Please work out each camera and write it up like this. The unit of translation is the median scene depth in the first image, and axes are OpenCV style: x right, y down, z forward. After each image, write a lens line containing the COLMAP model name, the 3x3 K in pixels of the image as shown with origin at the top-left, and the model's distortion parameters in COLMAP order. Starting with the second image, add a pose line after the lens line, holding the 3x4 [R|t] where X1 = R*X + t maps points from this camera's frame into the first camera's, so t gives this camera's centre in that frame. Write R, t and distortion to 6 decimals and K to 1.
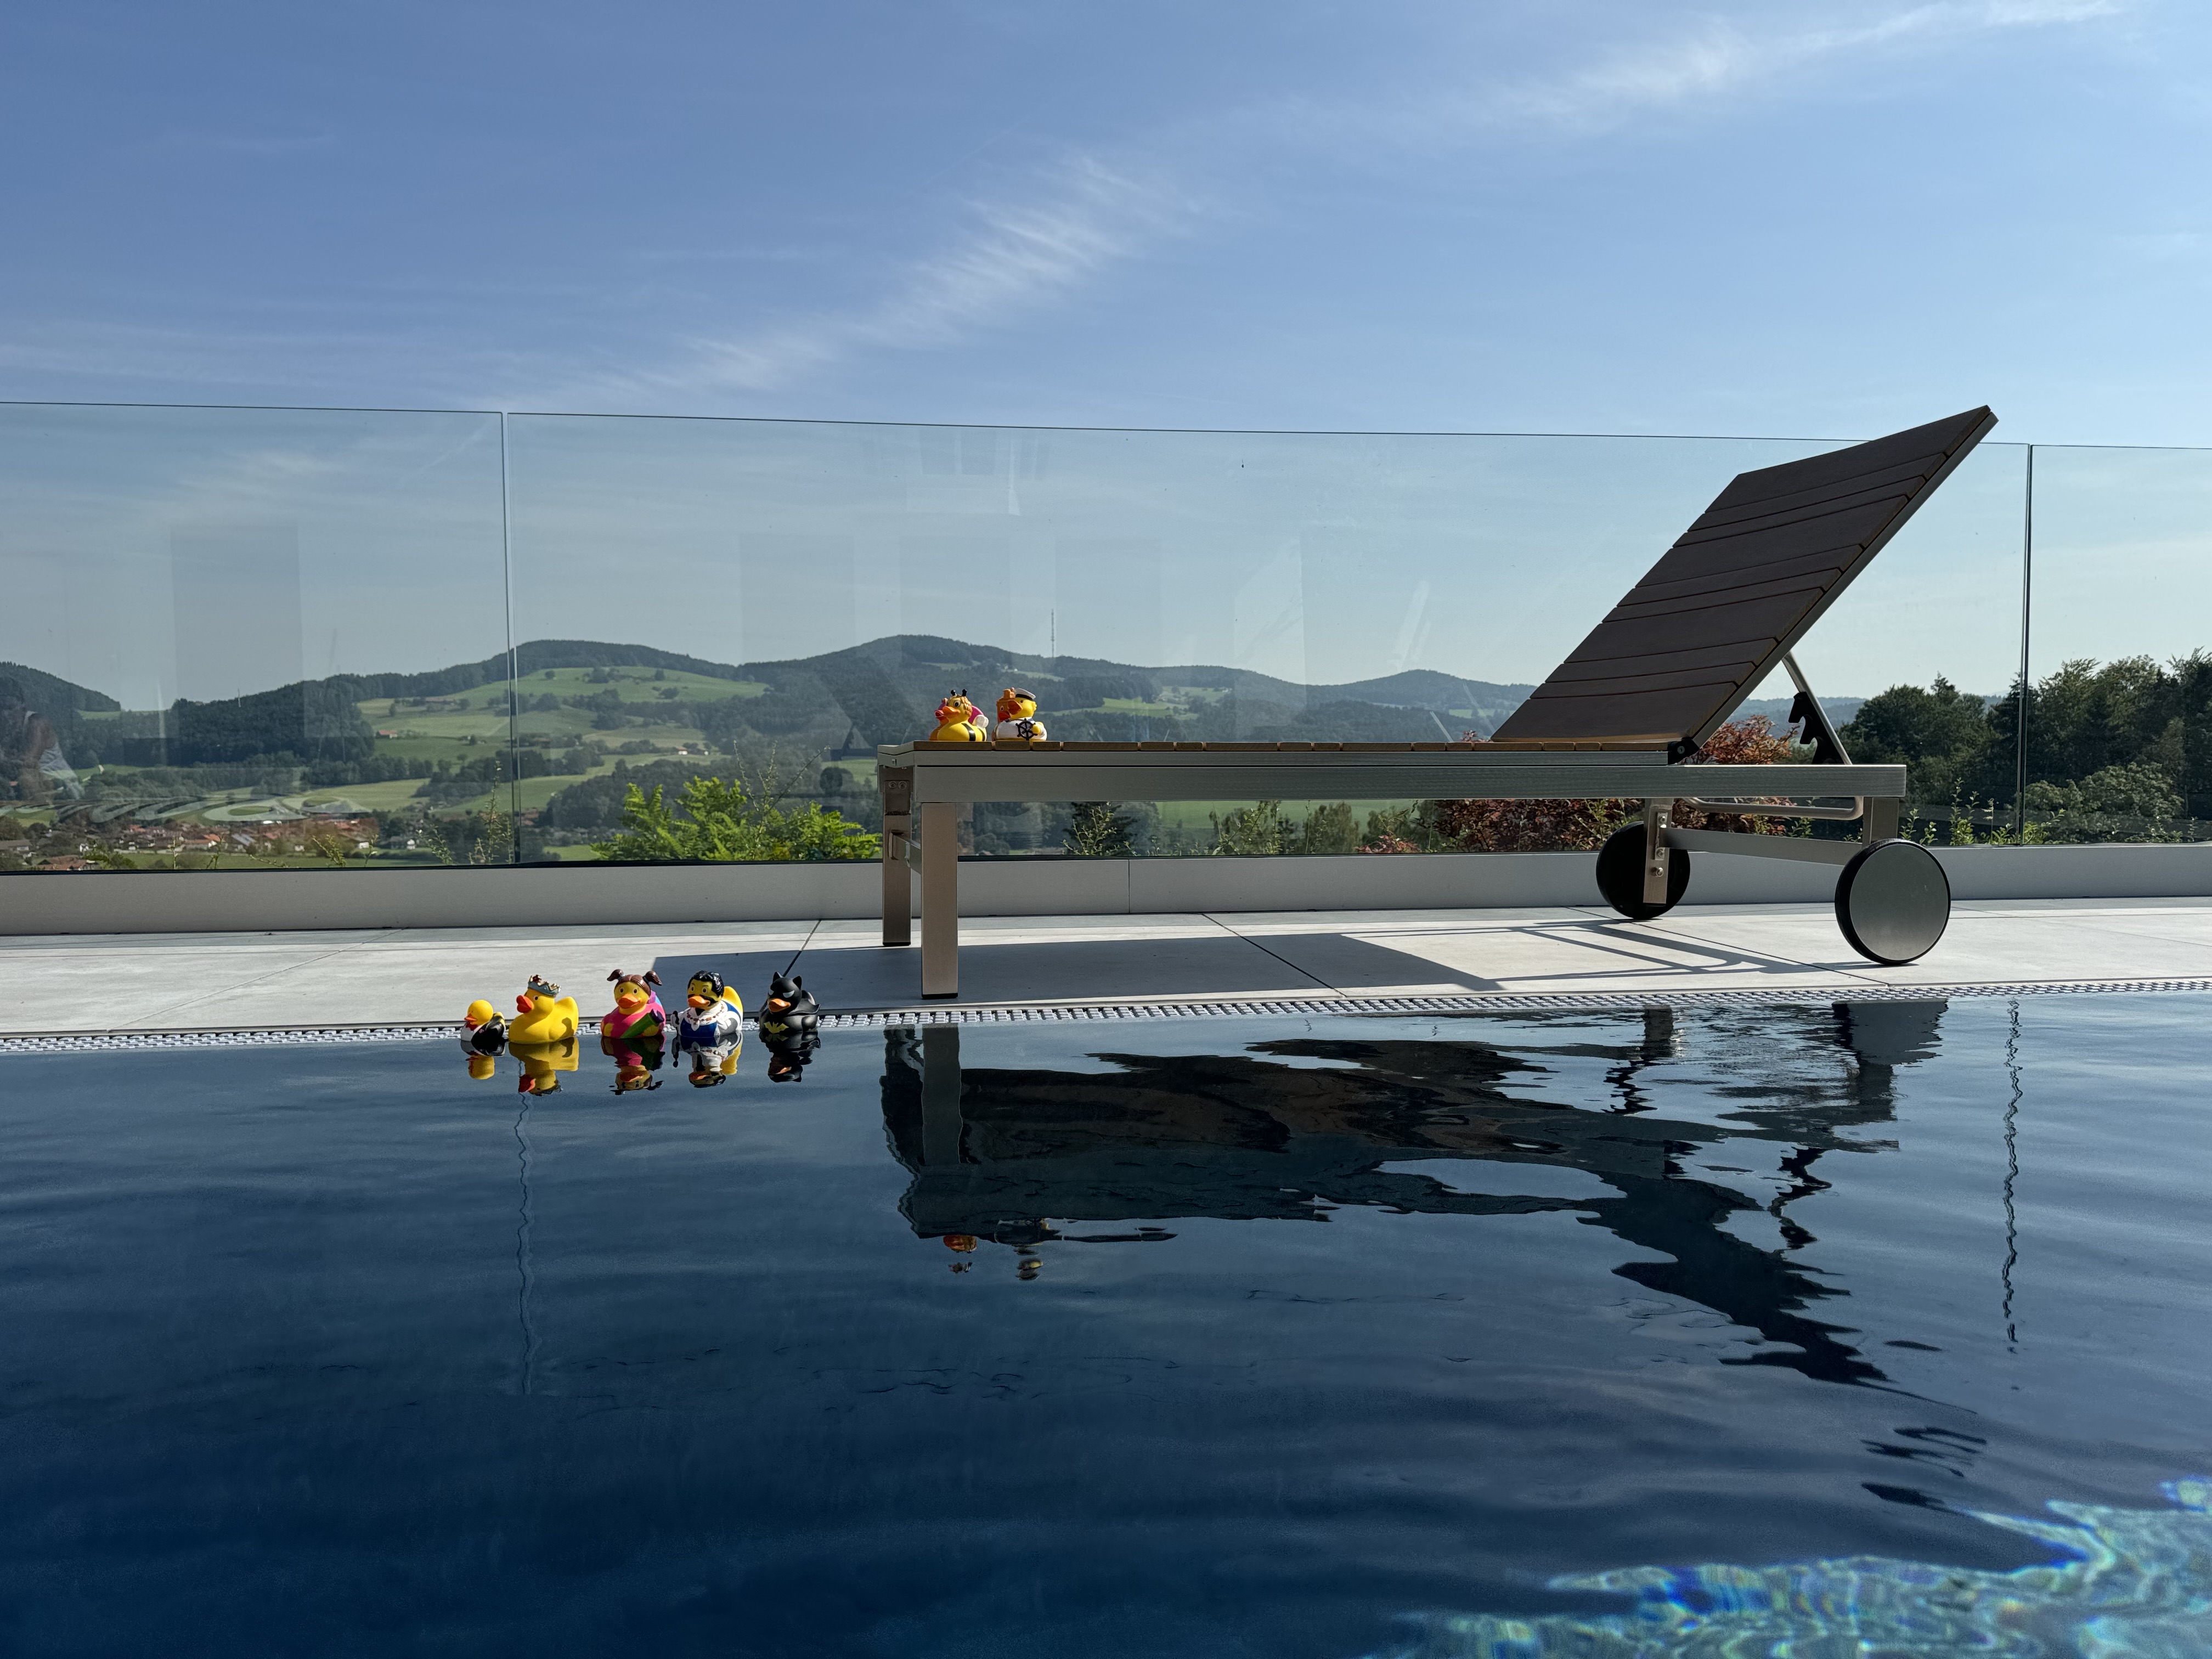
lens RADIAL K [[1589.1, 0, 1134.5], [0, 1589.1, 860.0], [0, 0, 1]] dist [0.031869, -0.054933]
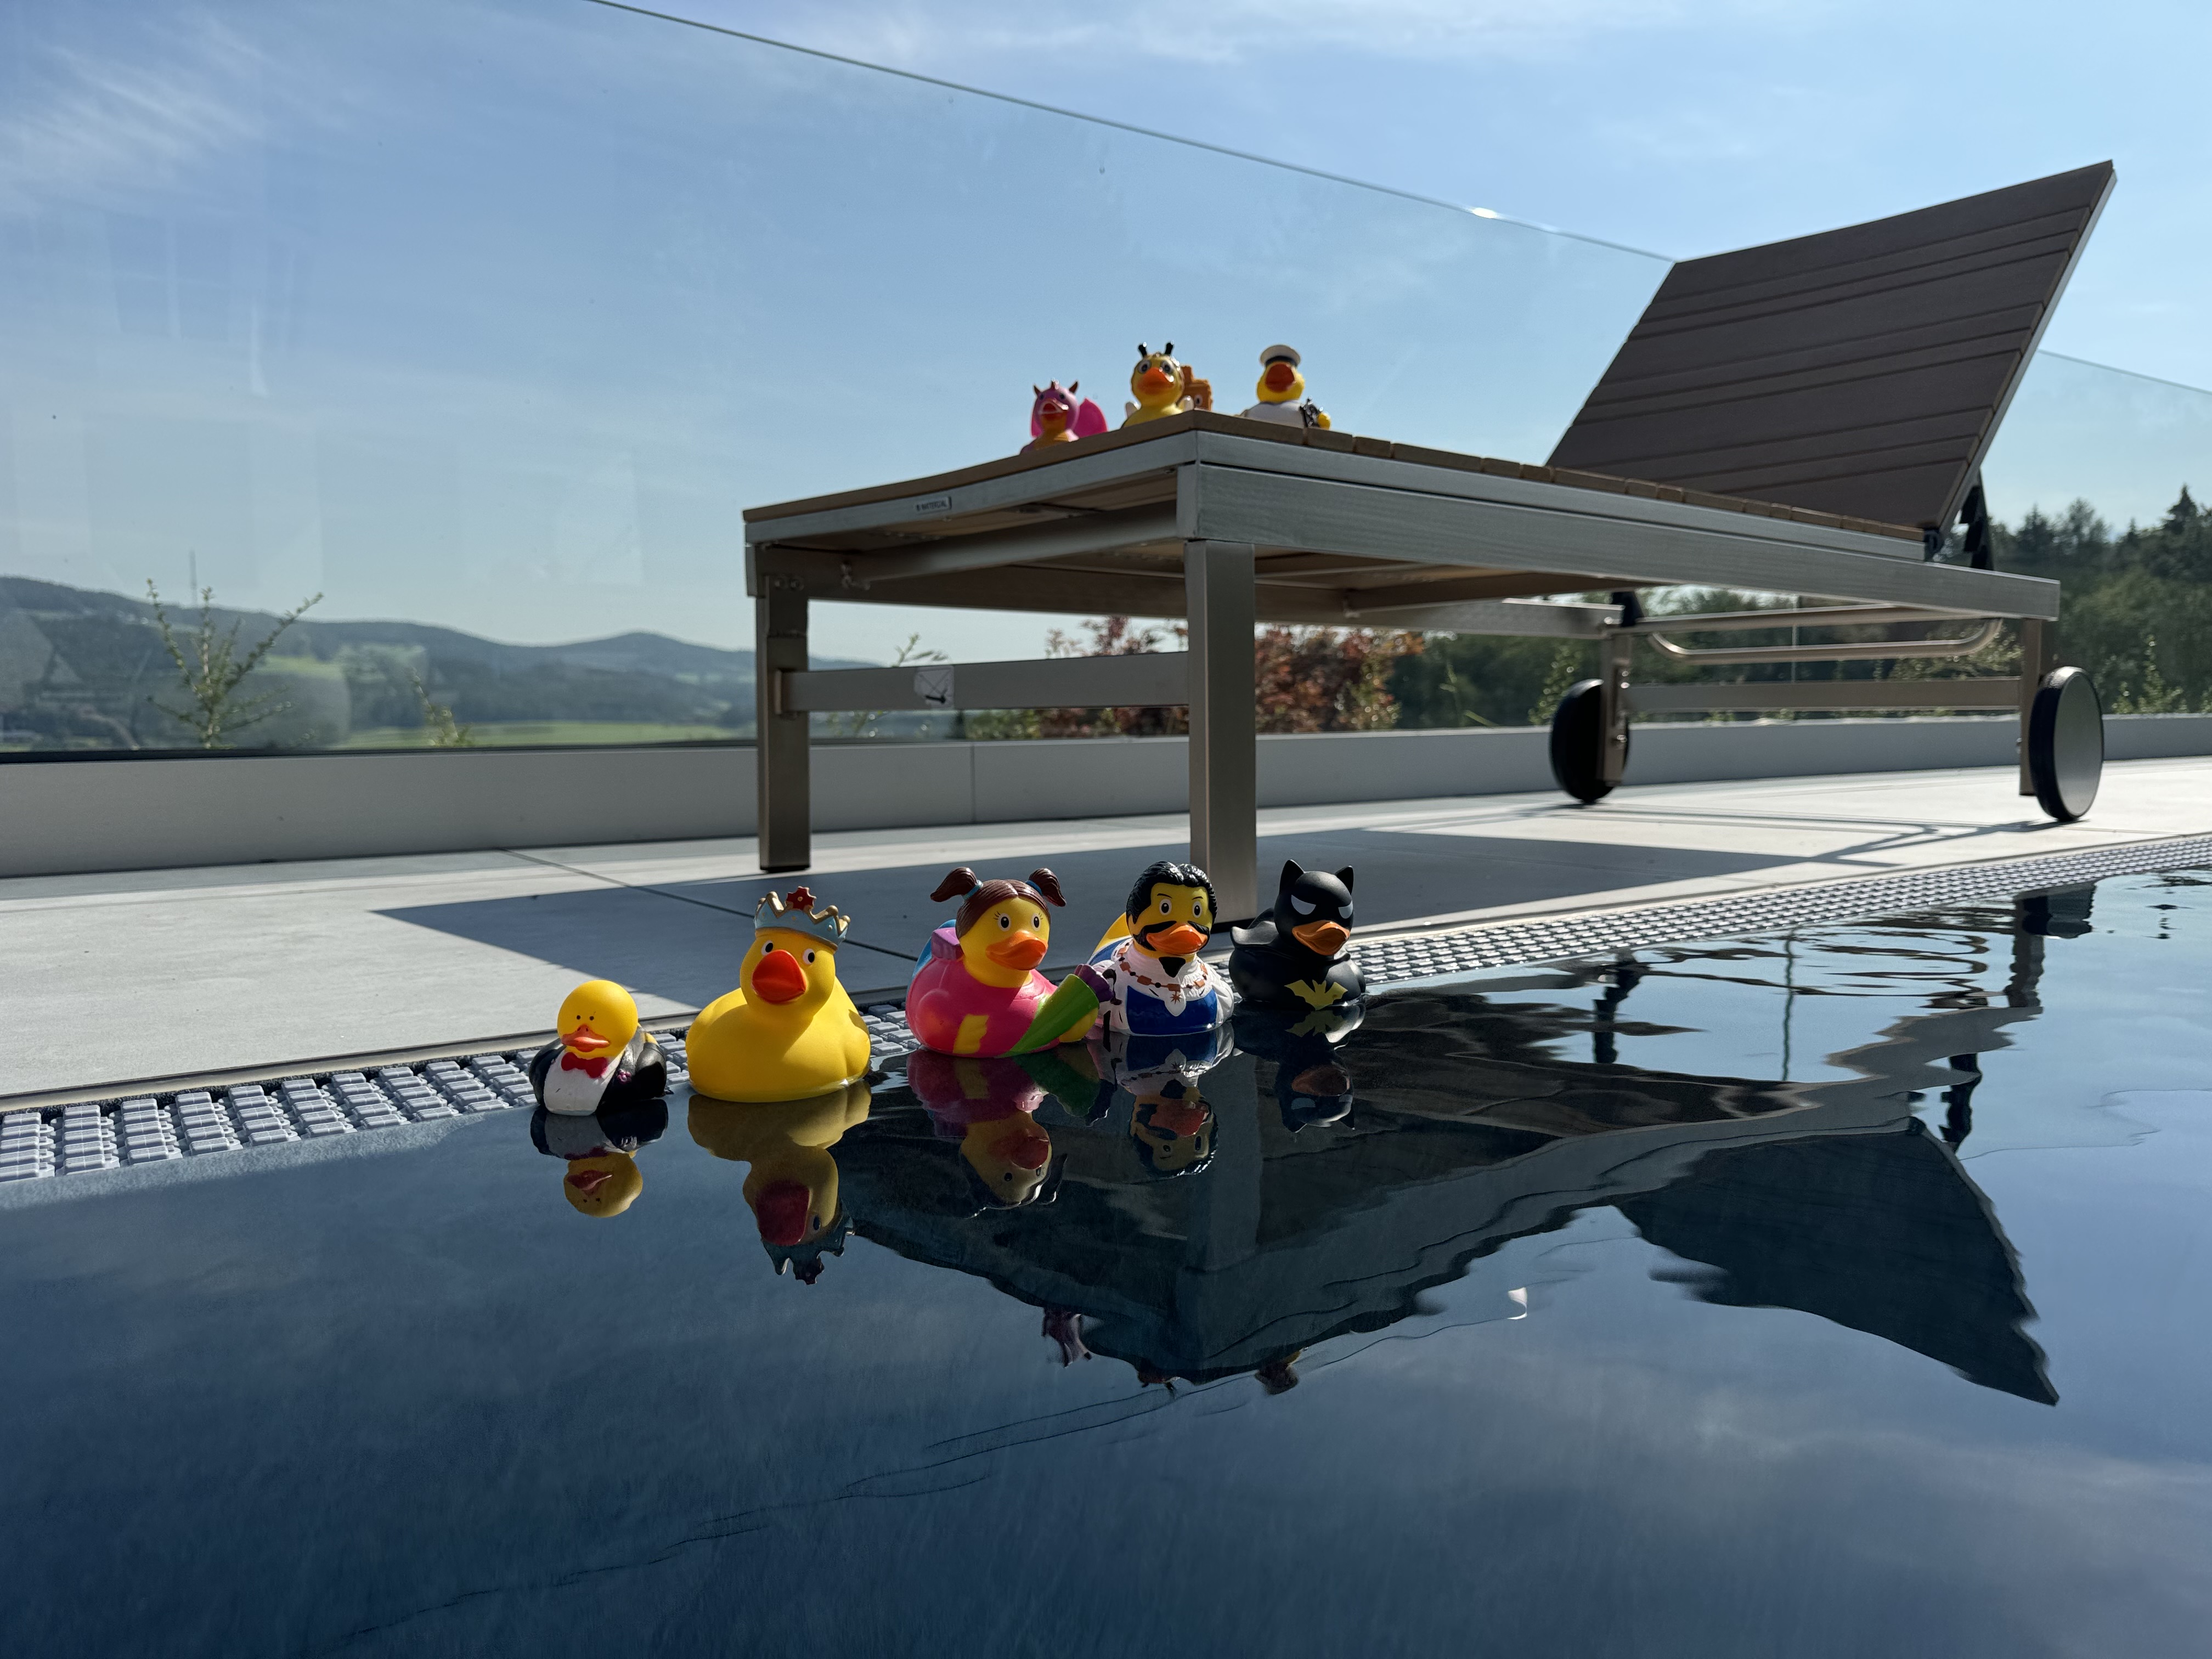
lens RADIAL K [[1589.1, 0, 1170.8], [0, 1589.1, 903.3], [0, 0, 1]] dist [0.031869, -0.054933]
pose [[0.880791, -0.061296, 0.469521, -0.263779], [0.038967, 0.997606, 0.057137, 0.033762], [-0.471899, -0.032030, 0.881070, 0.383315]]
